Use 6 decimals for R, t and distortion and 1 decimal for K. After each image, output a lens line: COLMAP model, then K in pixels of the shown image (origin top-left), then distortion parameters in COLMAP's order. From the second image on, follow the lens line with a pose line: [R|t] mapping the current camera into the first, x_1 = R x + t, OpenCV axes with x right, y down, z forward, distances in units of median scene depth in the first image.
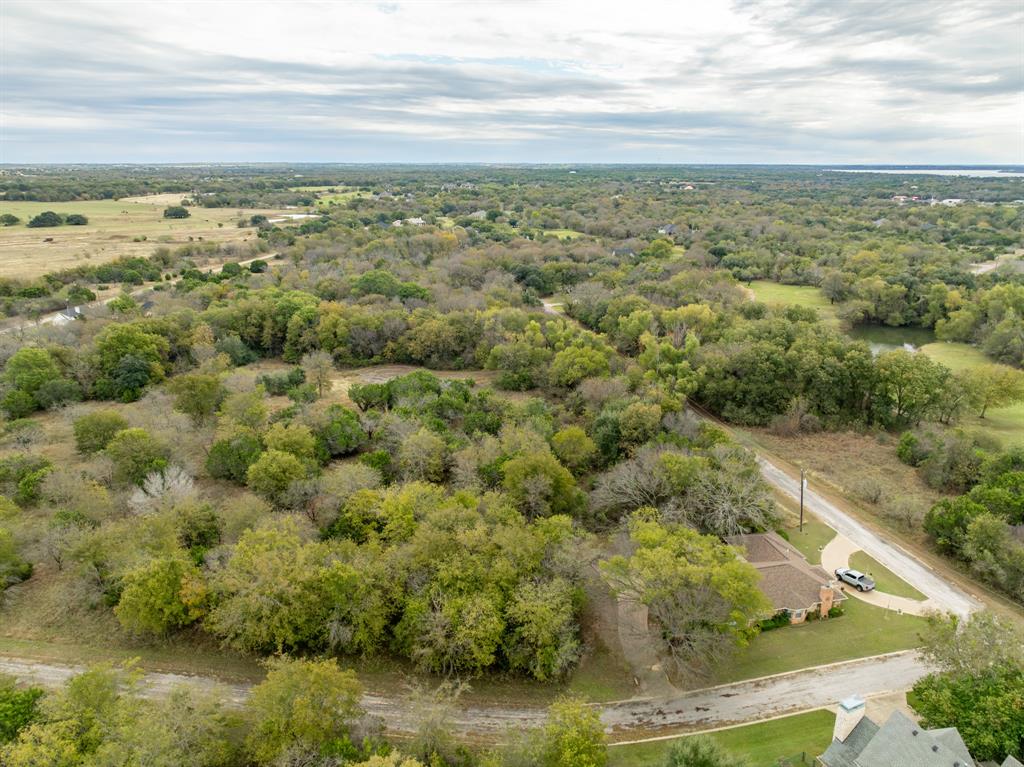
lens RADIAL K [[731.3, 0, 512.0], [0, 731.3, 383.5], [0, 0, 1]] dist [-0.036341, 0.027675]
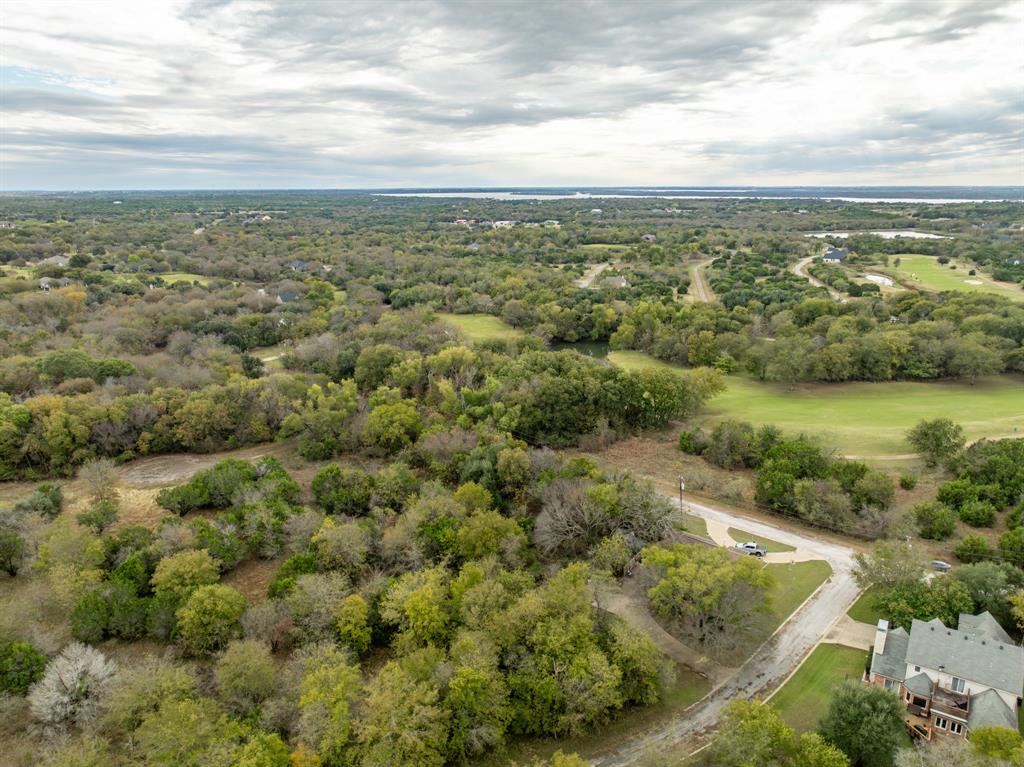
lens RADIAL K [[731.3, 0, 512.0], [0, 731.3, 383.5], [0, 0, 1]] dist [-0.036341, 0.027675]
pose [[0.831689, -0.148162, 0.535109, -0.457795], [0.164499, 0.986224, 0.017397, -0.102240], [-0.530315, 0.073556, 0.844604, 0.063798]]
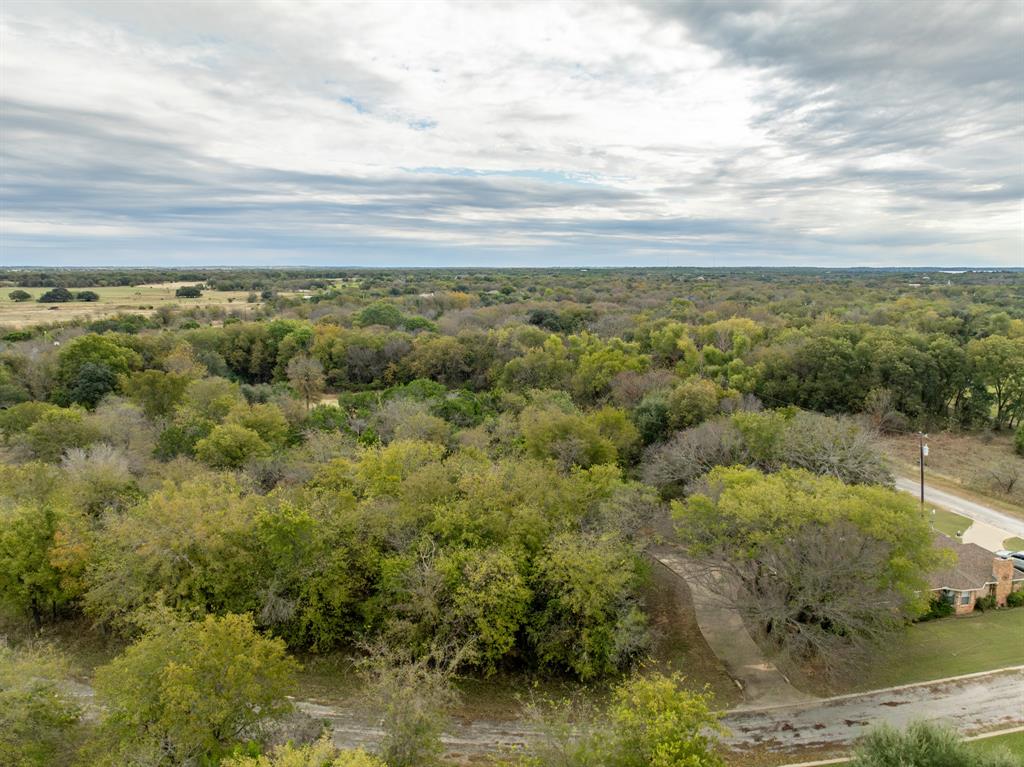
lens RADIAL K [[731.3, 0, 512.0], [0, 731.3, 383.5], [0, 0, 1]] dist [-0.036341, 0.027675]
pose [[0.999872, 0.001344, -0.015966, -0.011146], [-0.003535, 0.990423, -0.138020, 0.158937], [0.015628, 0.138059, 0.990301, 0.224204]]
